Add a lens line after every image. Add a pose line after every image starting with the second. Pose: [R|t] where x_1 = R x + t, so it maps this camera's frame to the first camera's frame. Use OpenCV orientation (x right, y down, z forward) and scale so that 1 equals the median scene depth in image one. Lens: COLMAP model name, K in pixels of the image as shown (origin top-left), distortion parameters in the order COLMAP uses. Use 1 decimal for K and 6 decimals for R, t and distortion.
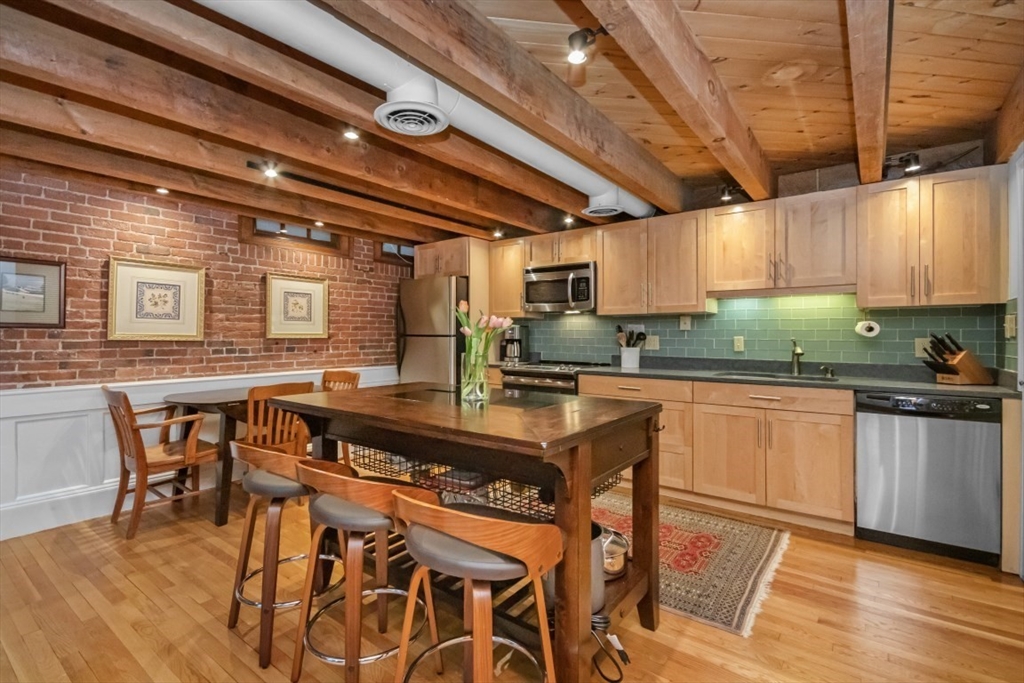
lens RADIAL K [[475.1, 0, 512.0], [0, 475.1, 341.5], [0, 0, 1]] dist [-0.054585, 0.000019]
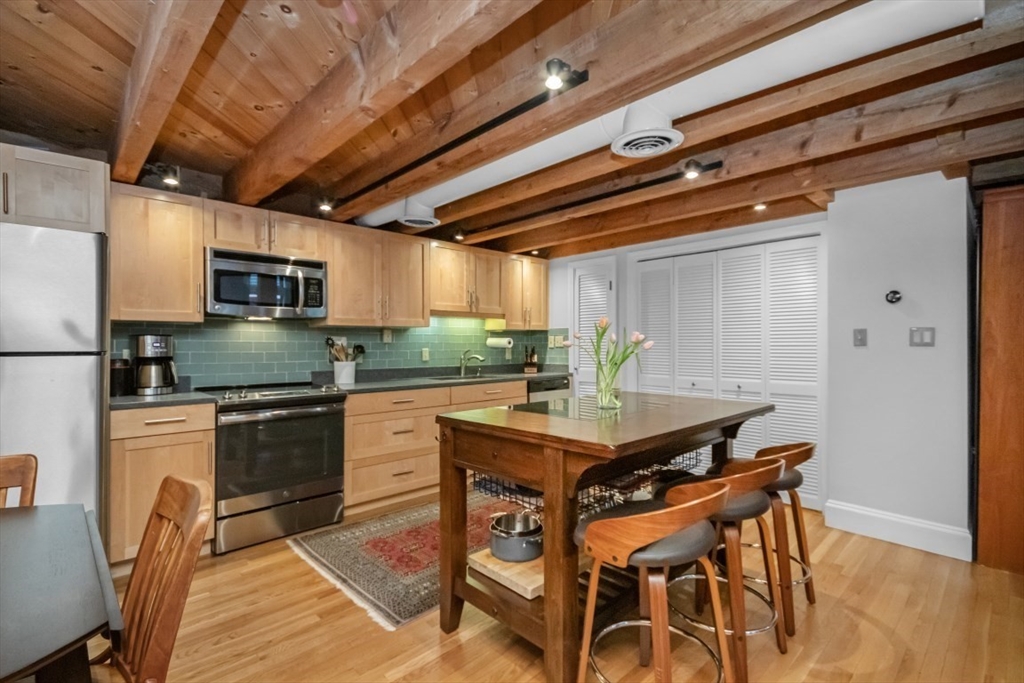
lens RADIAL K [[470.1, 0, 514.1], [0, 470.1, 335.5], [0, 0, 1]] dist [0.035287, -0.012388]
pose [[0.148953, 0.014043, 0.988745, -0.624193], [0.014225, 0.999765, -0.016343, -0.018882], [-0.988742, 0.016500, 0.148718, 0.553180]]
